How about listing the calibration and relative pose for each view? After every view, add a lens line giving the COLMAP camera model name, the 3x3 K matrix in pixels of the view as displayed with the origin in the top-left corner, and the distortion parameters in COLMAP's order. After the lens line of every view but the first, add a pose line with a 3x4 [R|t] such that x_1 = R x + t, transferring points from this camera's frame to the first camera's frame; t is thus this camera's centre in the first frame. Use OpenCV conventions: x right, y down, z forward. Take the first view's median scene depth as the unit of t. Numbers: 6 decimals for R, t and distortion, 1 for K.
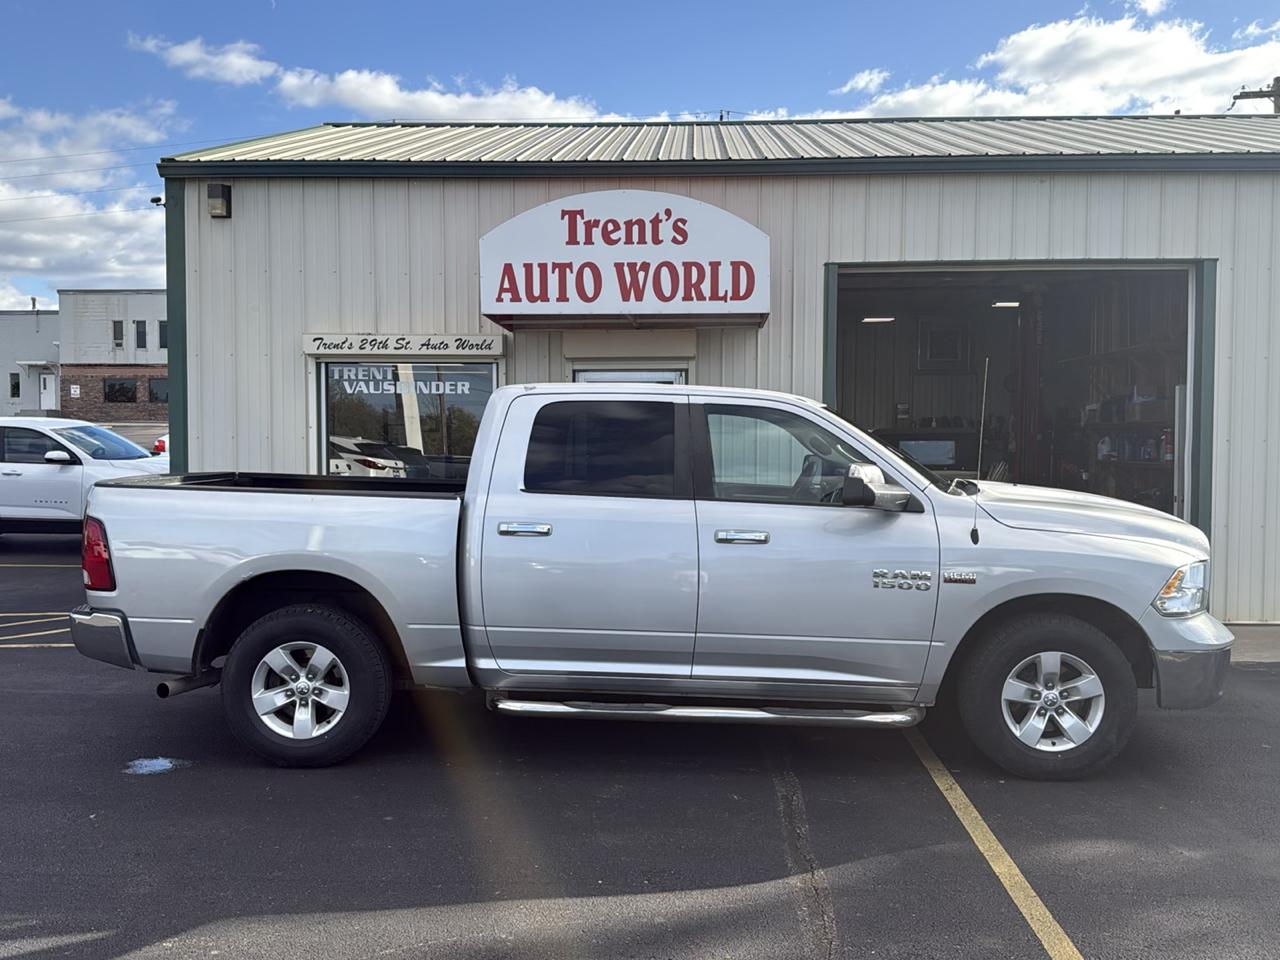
lens RADIAL K [[1144.8, 0, 637.0], [0, 1144.8, 482.4], [0, 0, 1]] dist [0.177864, -0.372793]
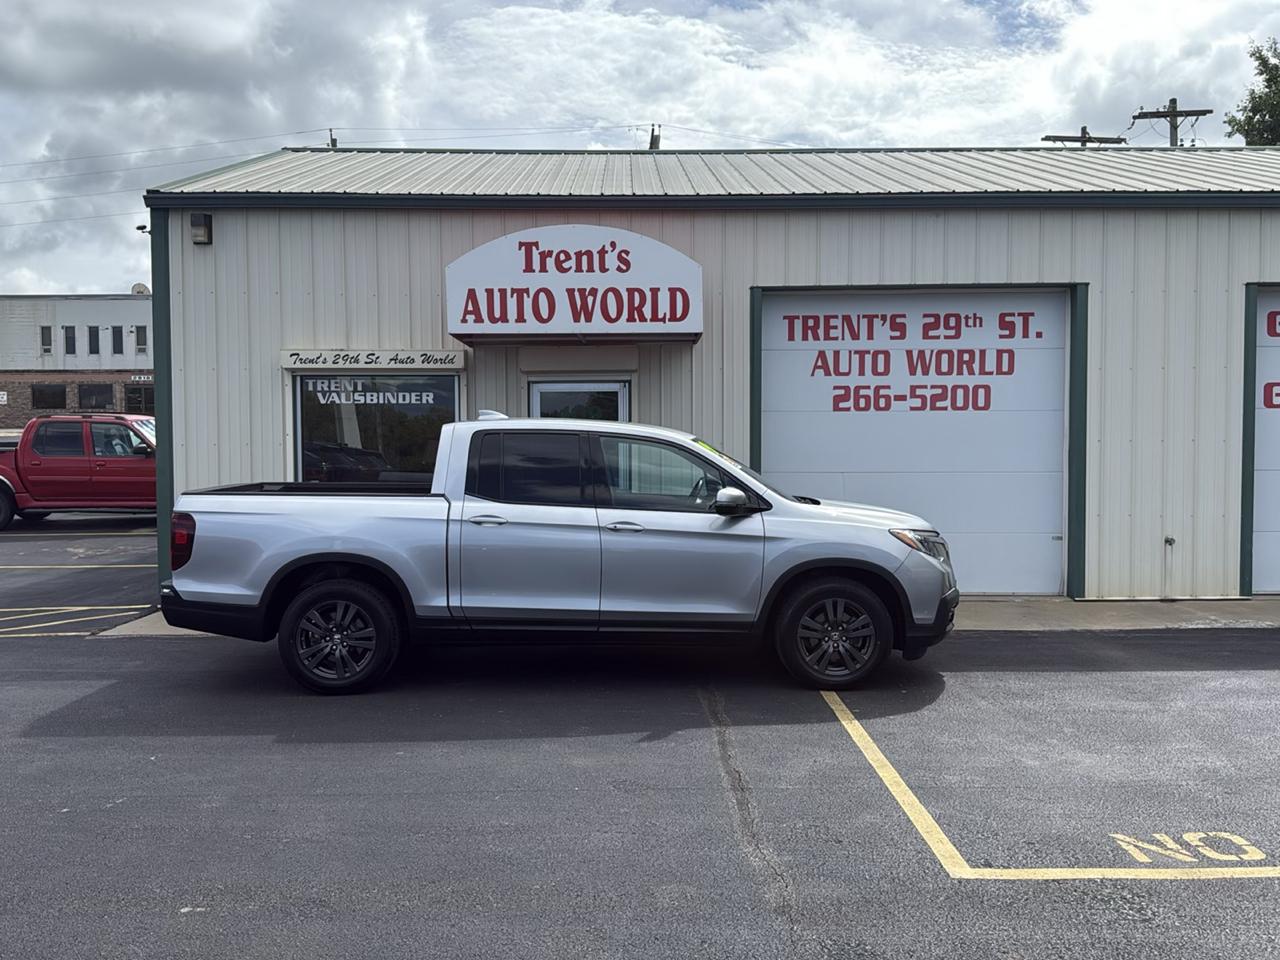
lens RADIAL K [[1160.3, 0, 640.9], [0, 1160.3, 481.8], [0, 0, 1]] dist [0.175752, -0.377985]
pose [[0.998167, -0.009442, 0.059787, -0.016627], [0.009616, 0.999950, -0.002613, 0.003533], [-0.059759, 0.003183, 0.998208, -0.149878]]
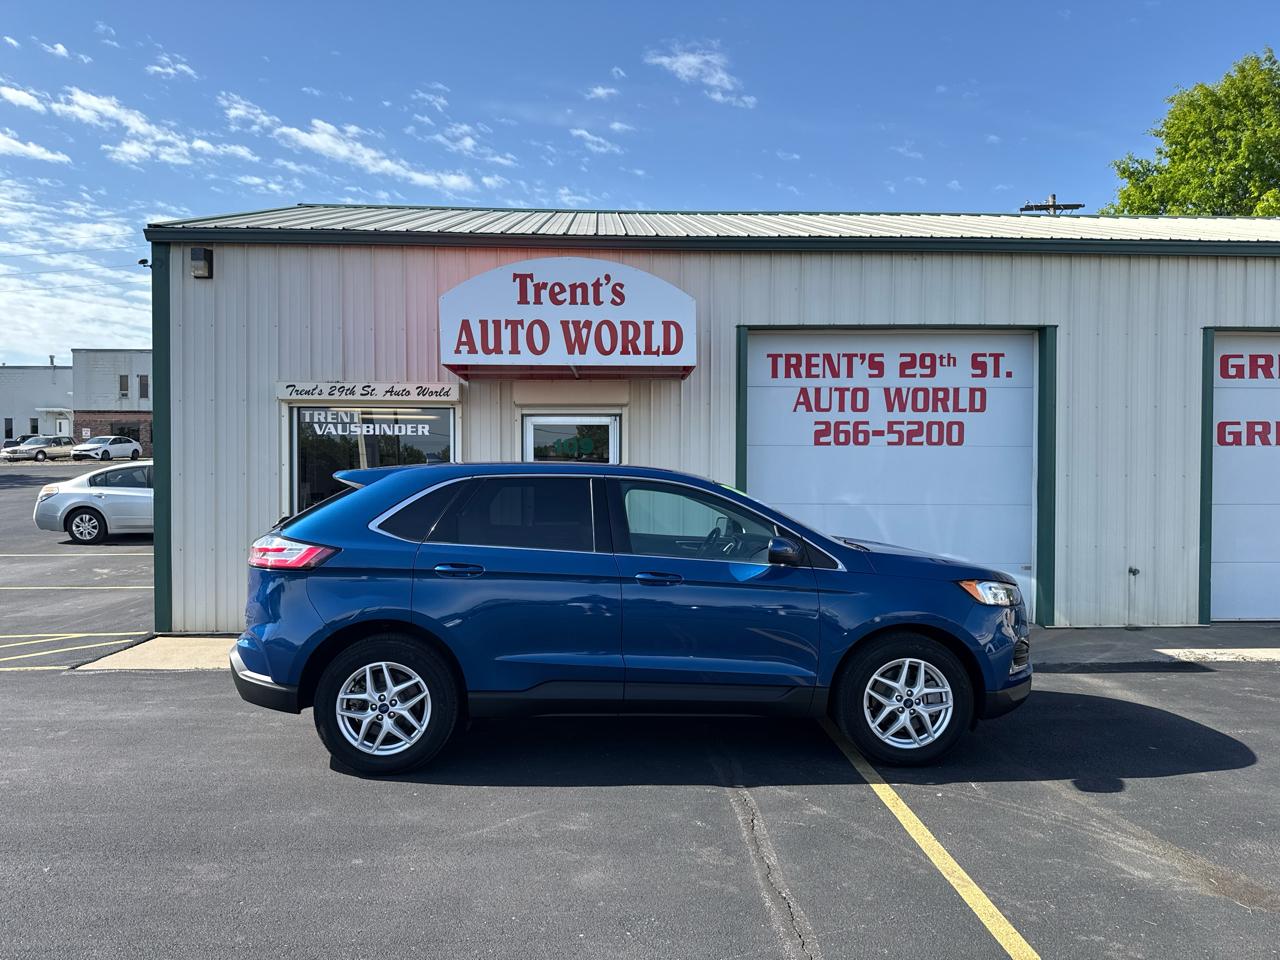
lens RADIAL K [[892.8, 0, 634.0], [0, 892.8, 483.4], [0, 0, 1]] dist [0.173820, -0.326165]
pose [[0.996036, -0.002599, 0.088910, -0.026601], [0.004780, 0.999693, -0.024324, -0.007829], [-0.088820, 0.024653, 0.995743, 0.112475]]
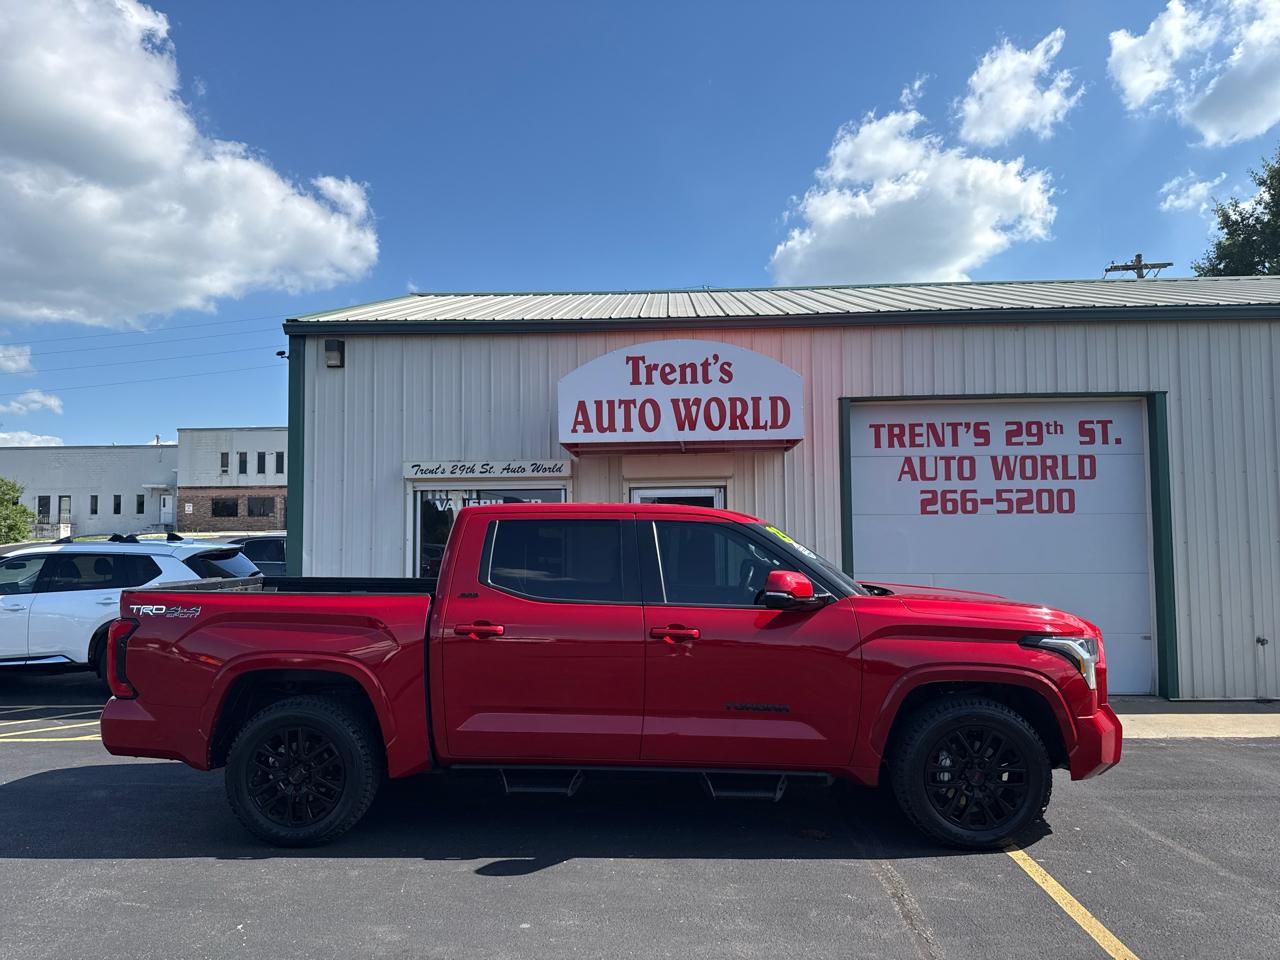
lens RADIAL K [[899.1, 0, 637.1], [0, 899.1, 483.9], [0, 0, 1]] dist [0.178002, -0.361944]
pose [[0.999853, -0.012018, 0.012225, -0.066822], [0.013151, 0.995174, -0.097236, -0.013013], [-0.010997, 0.097382, 0.995186, 0.080849]]
